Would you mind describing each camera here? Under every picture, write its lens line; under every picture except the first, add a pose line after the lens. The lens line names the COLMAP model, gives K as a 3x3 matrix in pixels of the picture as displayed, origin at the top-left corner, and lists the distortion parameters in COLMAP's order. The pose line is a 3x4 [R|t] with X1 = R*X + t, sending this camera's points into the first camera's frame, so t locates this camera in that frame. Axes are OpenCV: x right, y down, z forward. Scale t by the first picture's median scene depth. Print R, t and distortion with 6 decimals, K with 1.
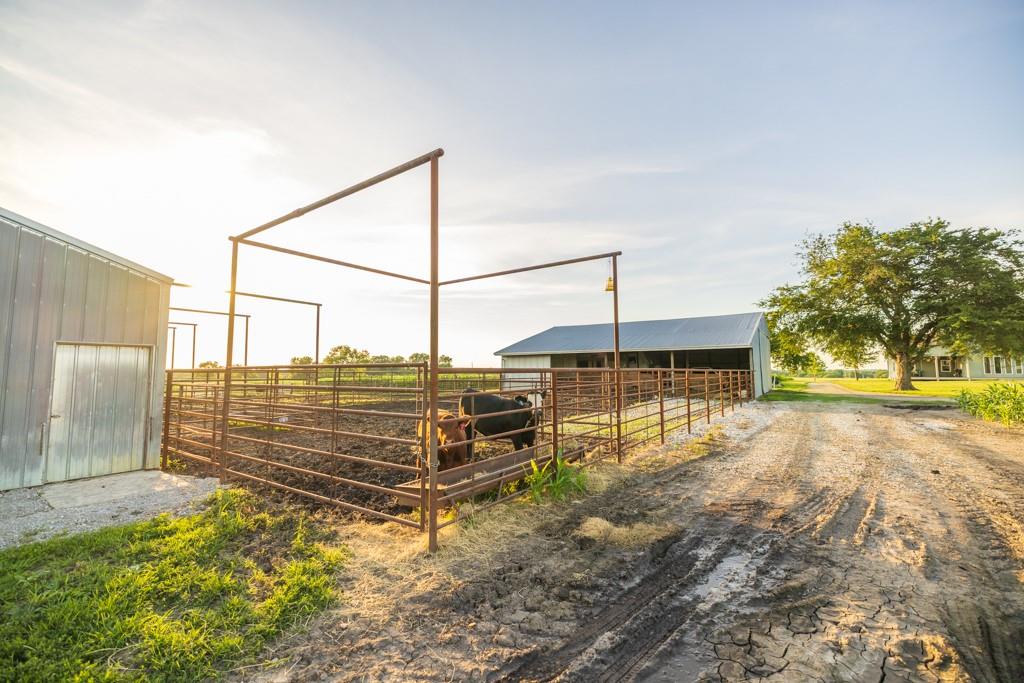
lens RADIAL K [[421.0, 0, 509.7], [0, 421.0, 346.1], [0, 0, 1]] dist [0.002988, 0.000664]
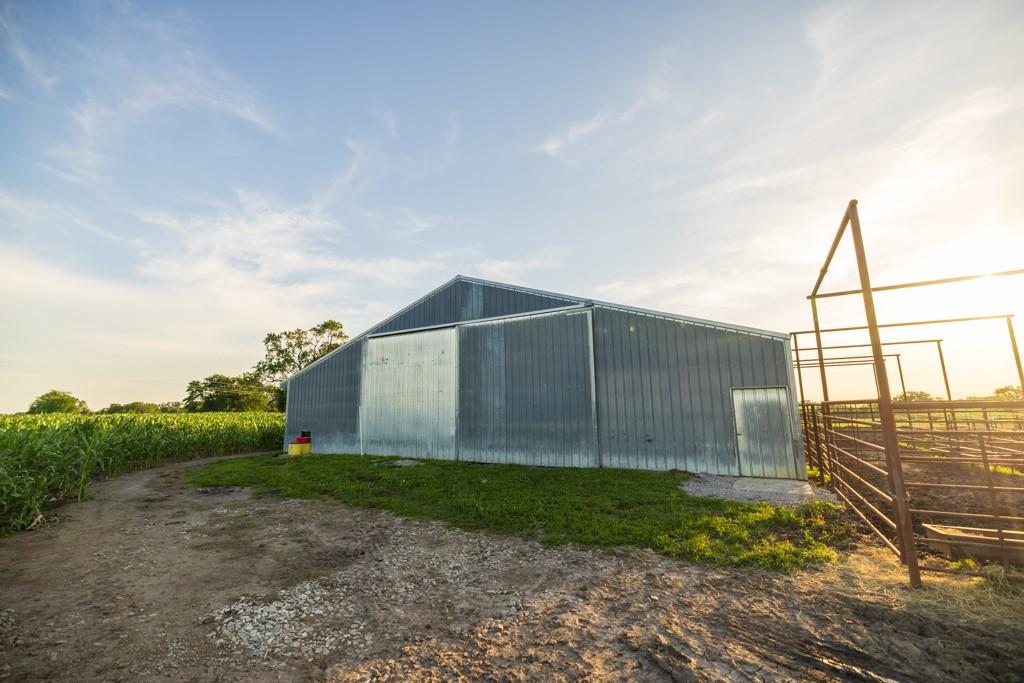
lens RADIAL K [[421.0, 0, 519.6], [0, 421.0, 347.9], [0, 0, 1]] dist [0.002988, 0.000664]
pose [[0.112210, -0.144677, -0.983096, 0.452934], [0.075246, 0.987741, -0.136772, -0.001983], [0.990831, -0.058627, 0.121721, -0.005934]]
